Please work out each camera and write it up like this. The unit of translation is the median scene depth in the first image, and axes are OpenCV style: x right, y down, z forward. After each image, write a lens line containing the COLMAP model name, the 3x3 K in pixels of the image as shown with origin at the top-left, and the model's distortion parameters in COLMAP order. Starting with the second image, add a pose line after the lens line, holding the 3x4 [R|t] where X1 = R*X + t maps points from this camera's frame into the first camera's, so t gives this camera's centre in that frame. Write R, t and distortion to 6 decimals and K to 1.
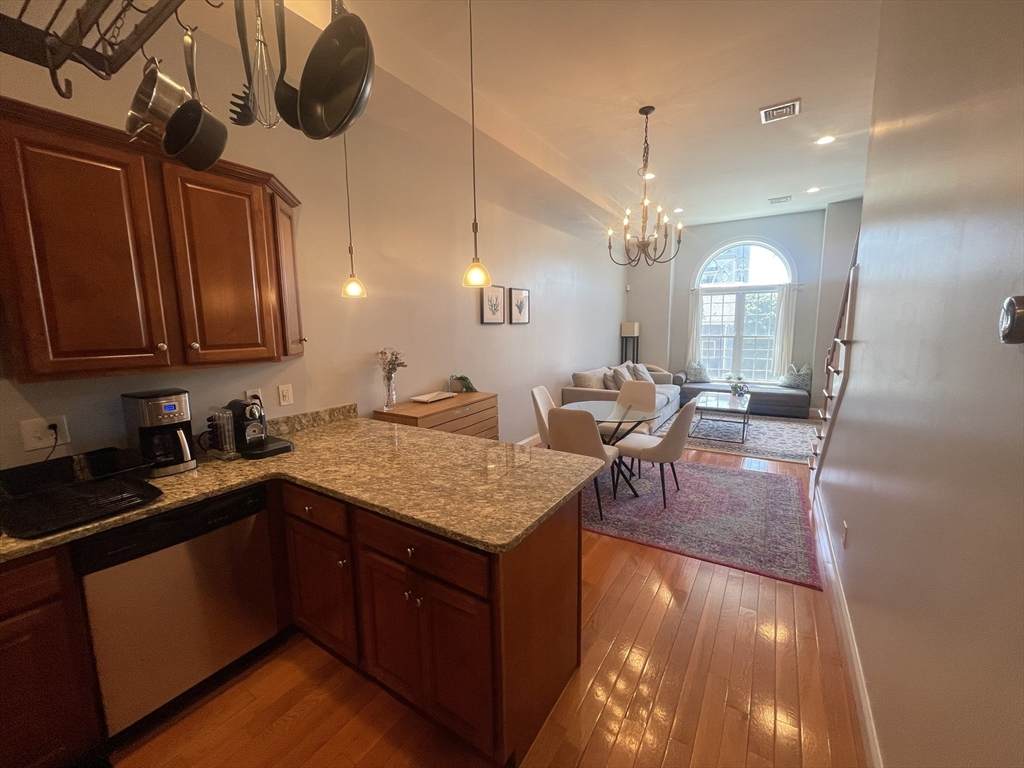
lens RADIAL K [[413.4, 0, 508.3], [0, 413.4, 381.9], [0, 0, 1]] dist [-0.004703, 0.001579]
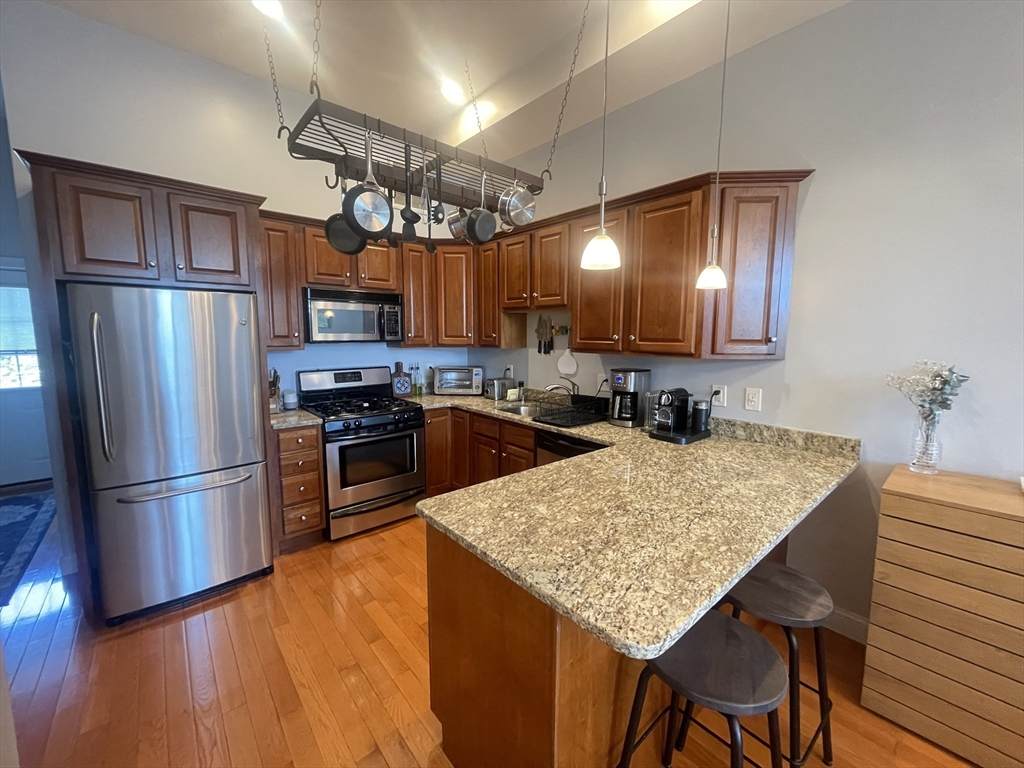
lens RADIAL K [[413.4, 0, 511.3], [0, 413.4, 381.9], [0, 0, 1]] dist [-0.004703, 0.001579]
pose [[-0.282138, 0.124994, -0.951196, 0.648821], [-0.135209, 0.976400, 0.168411, -0.120078], [0.949798, 0.176126, -0.258579, 0.985722]]
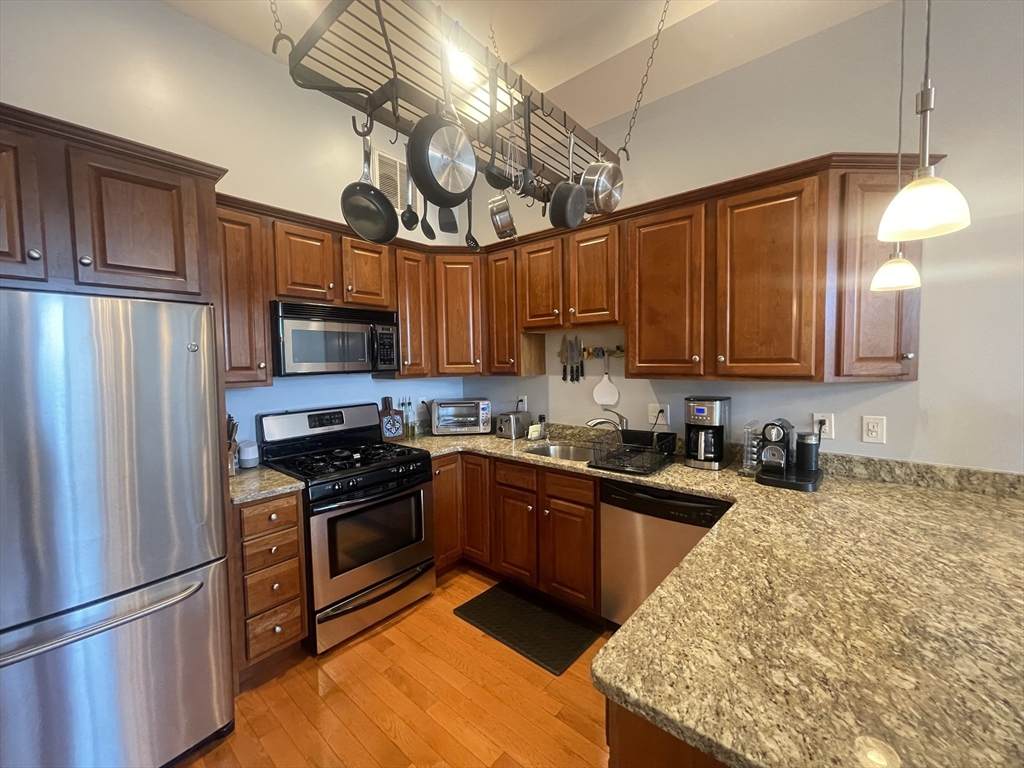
lens RADIAL K [[413.4, 0, 511.0], [0, 413.4, 382.4], [0, 0, 1]] dist [-0.004703, 0.001579]
pose [[-0.135449, 0.071934, -0.988169, 0.392443], [-0.119168, 0.988938, 0.088325, -0.055669], [0.983592, 0.129721, -0.125379, 0.589735]]
